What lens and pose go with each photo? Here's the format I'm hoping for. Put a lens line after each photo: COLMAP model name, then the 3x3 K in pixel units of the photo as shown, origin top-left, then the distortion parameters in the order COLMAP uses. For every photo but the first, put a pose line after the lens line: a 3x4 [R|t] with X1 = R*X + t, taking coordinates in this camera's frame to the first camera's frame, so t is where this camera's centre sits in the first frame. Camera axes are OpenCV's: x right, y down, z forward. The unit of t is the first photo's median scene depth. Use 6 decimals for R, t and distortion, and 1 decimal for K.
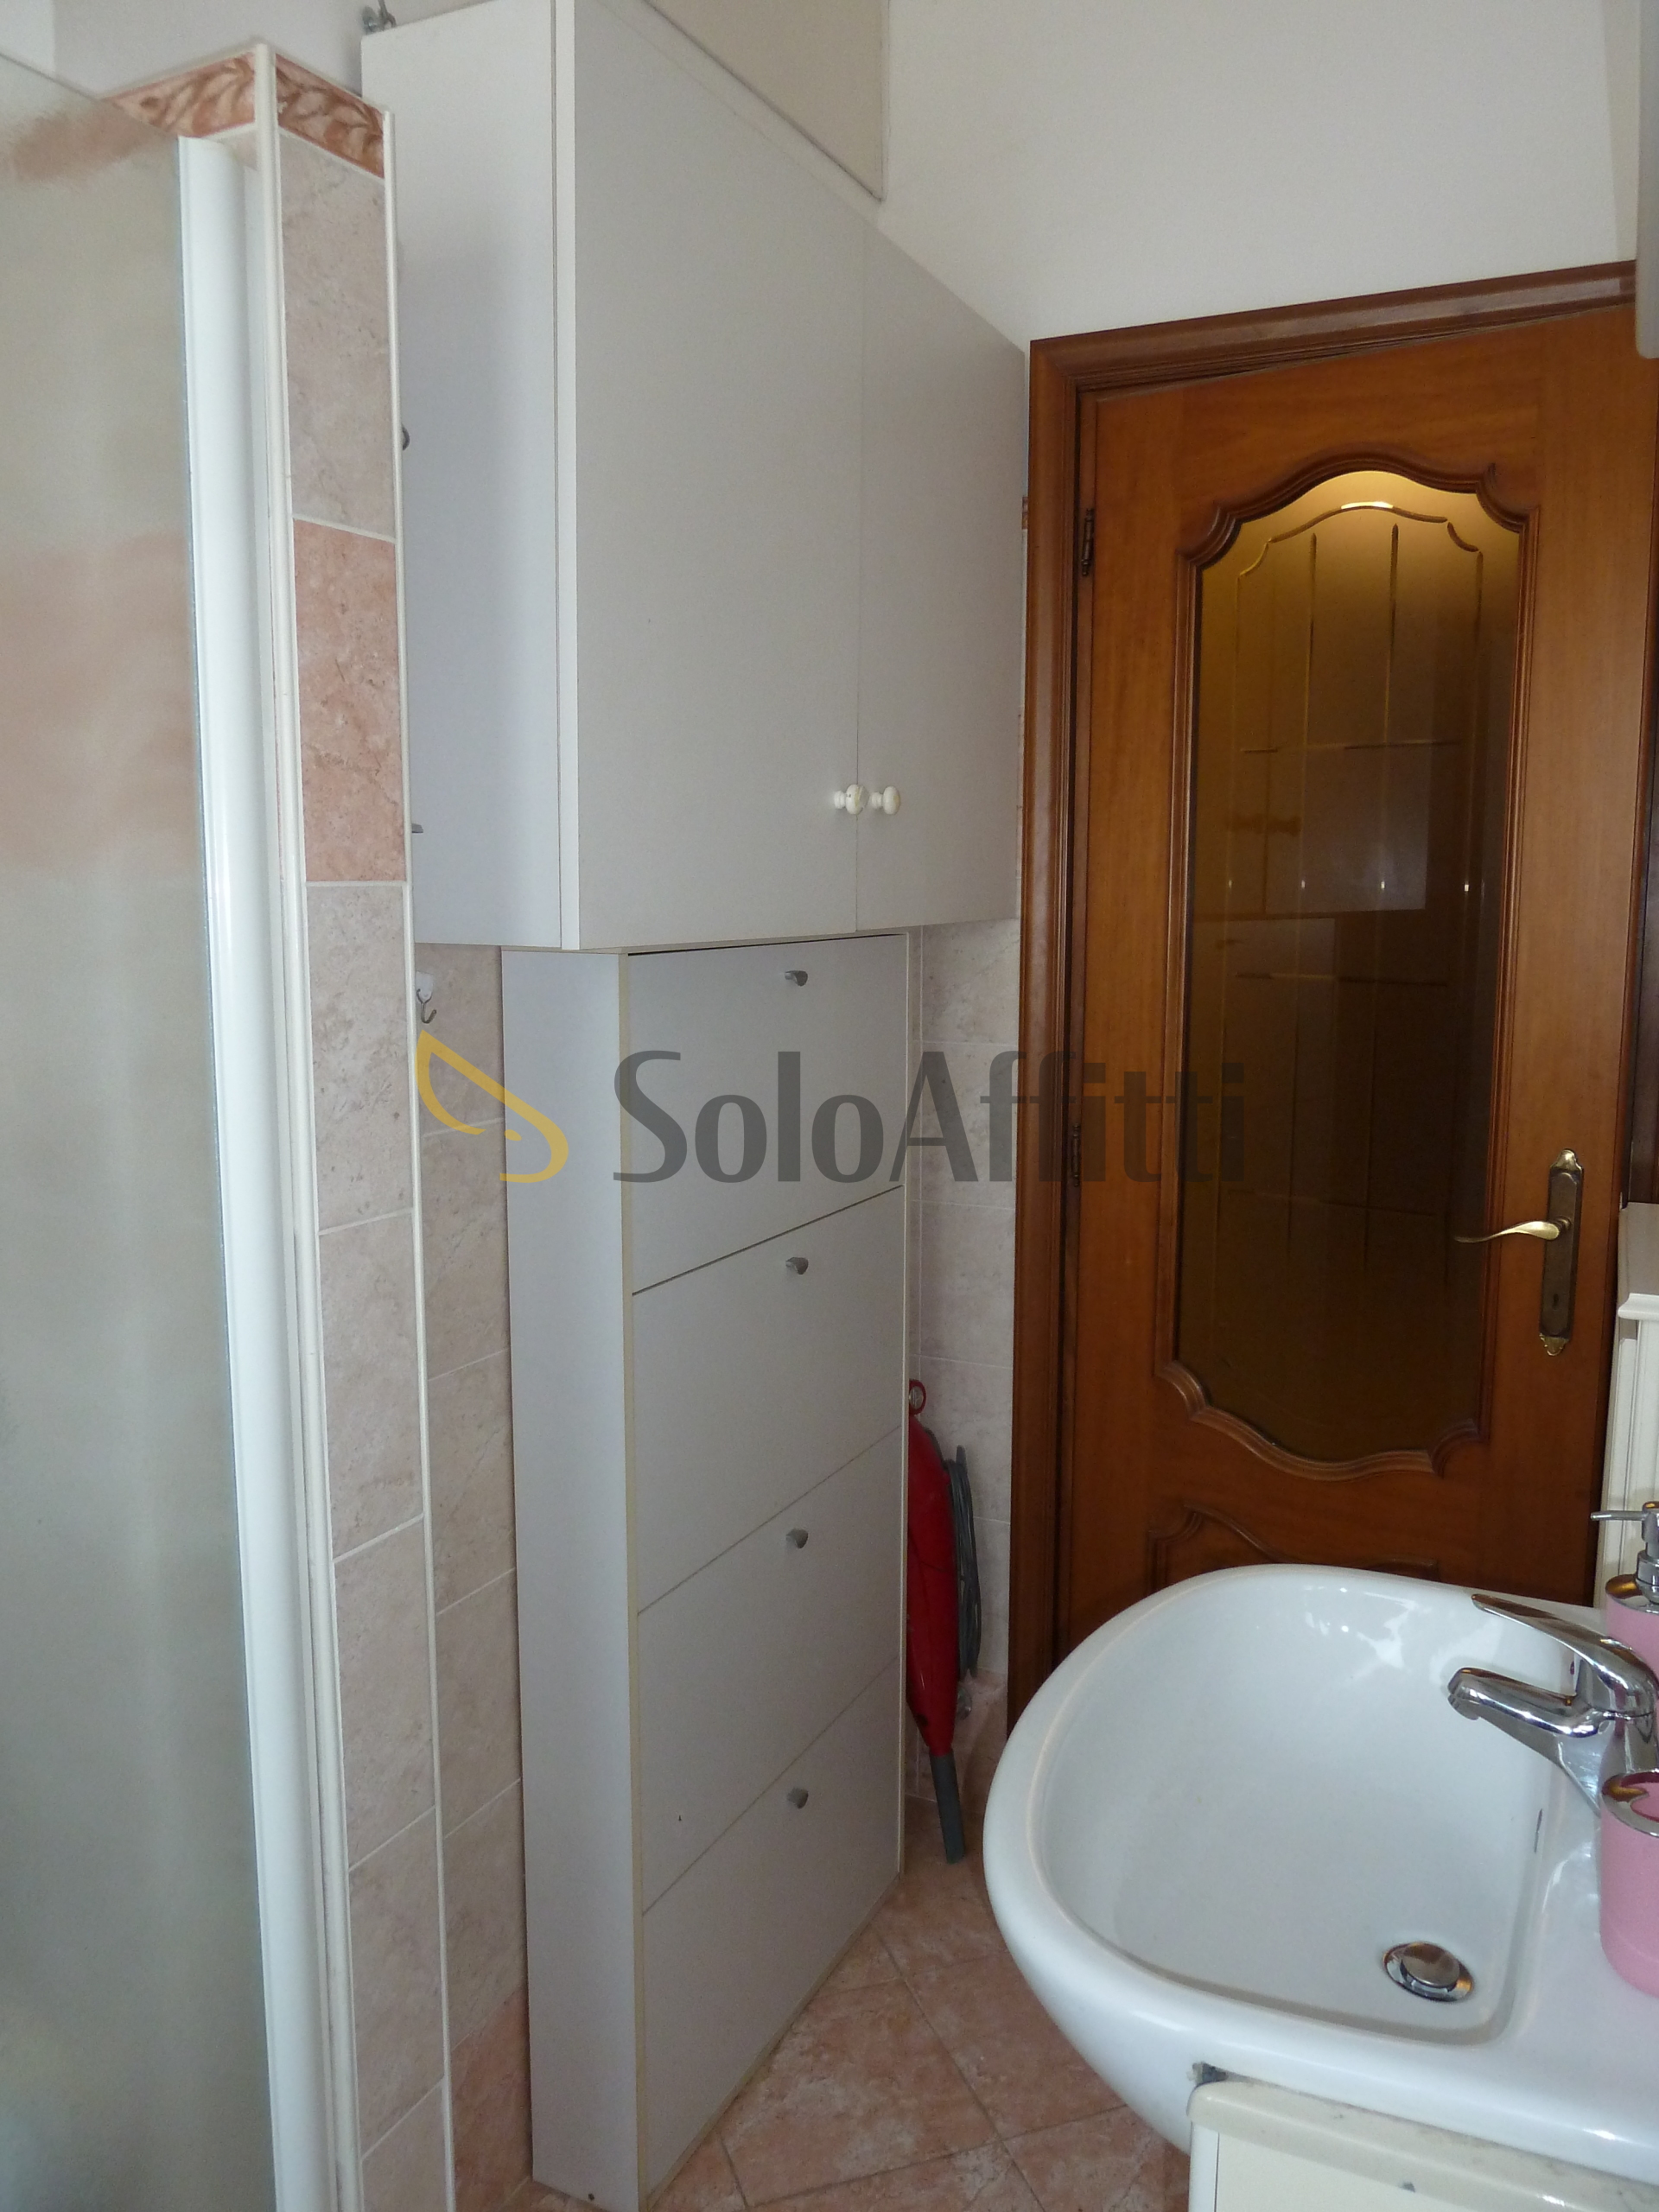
lens RADIAL K [[1714.3, 0, 842.3], [0, 1714.3, 1106.8], [0, 0, 1]] dist [-0.047876, 0.005880]
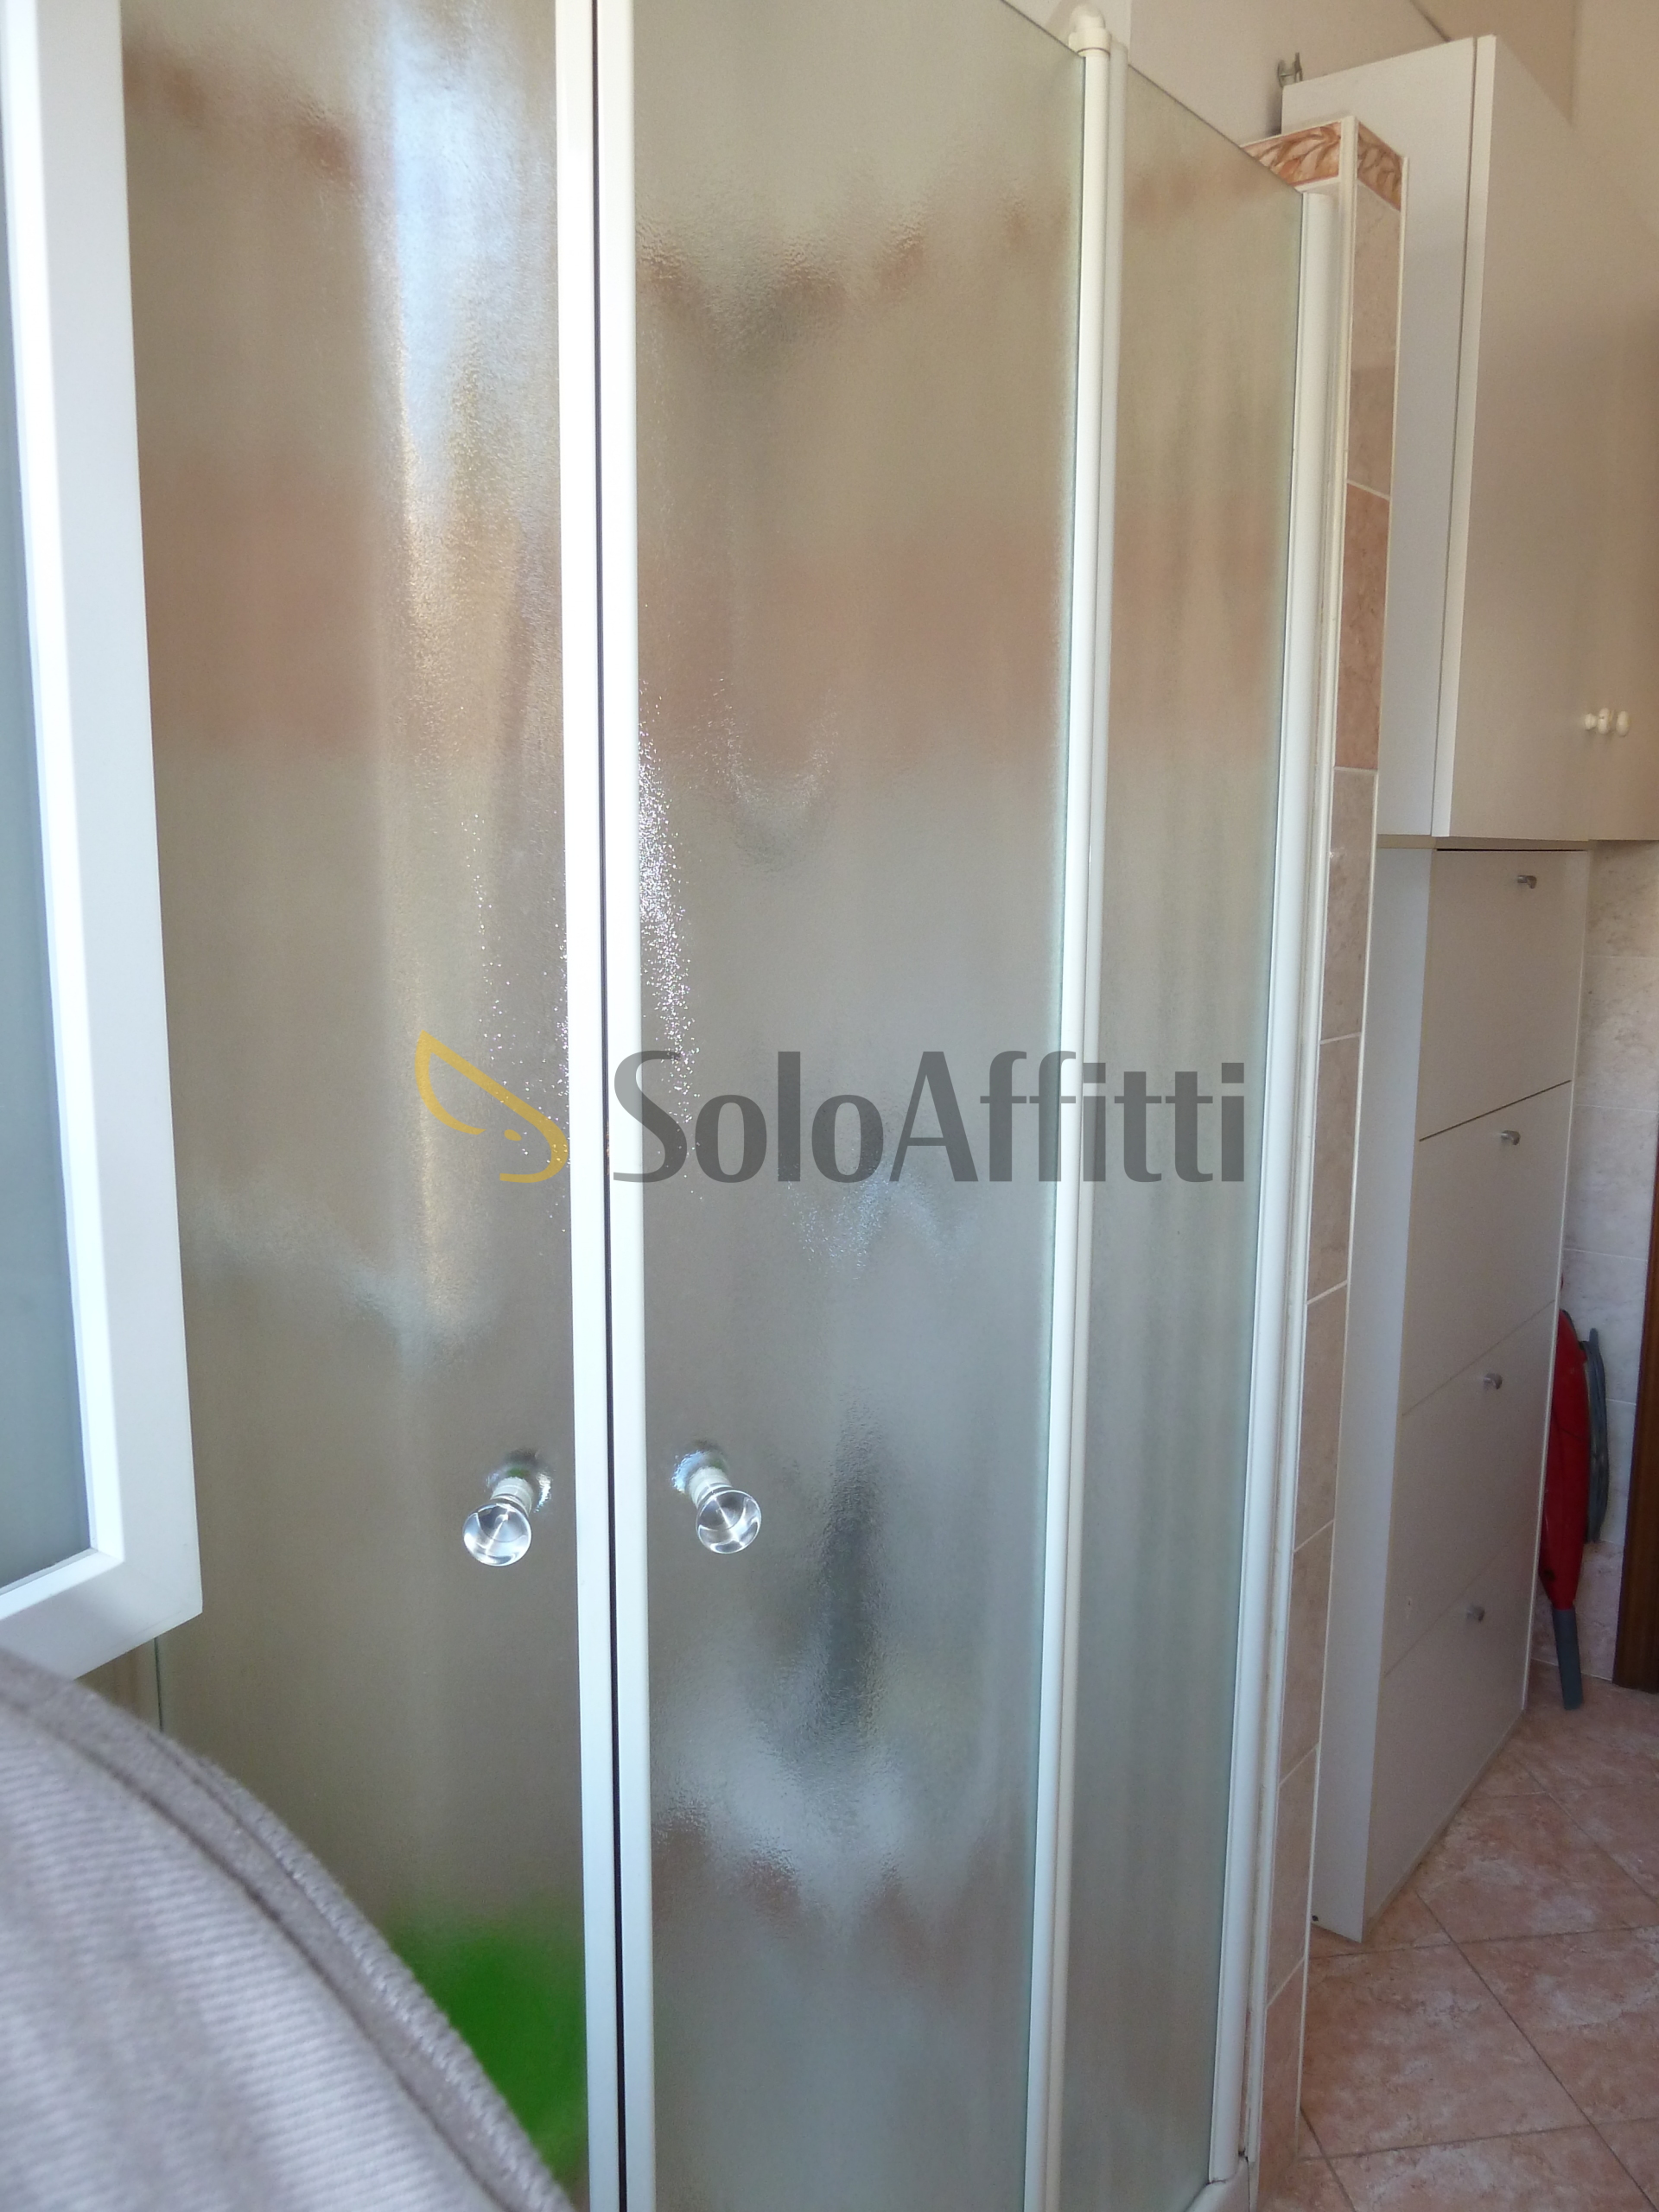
lens RADIAL K [[1714.3, 0, 817.2], [0, 1714.3, 1100.2], [0, 0, 1]] dist [-0.047876, 0.005880]
pose [[0.974383, 0.038588, -0.221561, -0.239130], [-0.034377, 0.999148, 0.022833, 0.062310], [0.222253, -0.014632, 0.974879, -0.206802]]
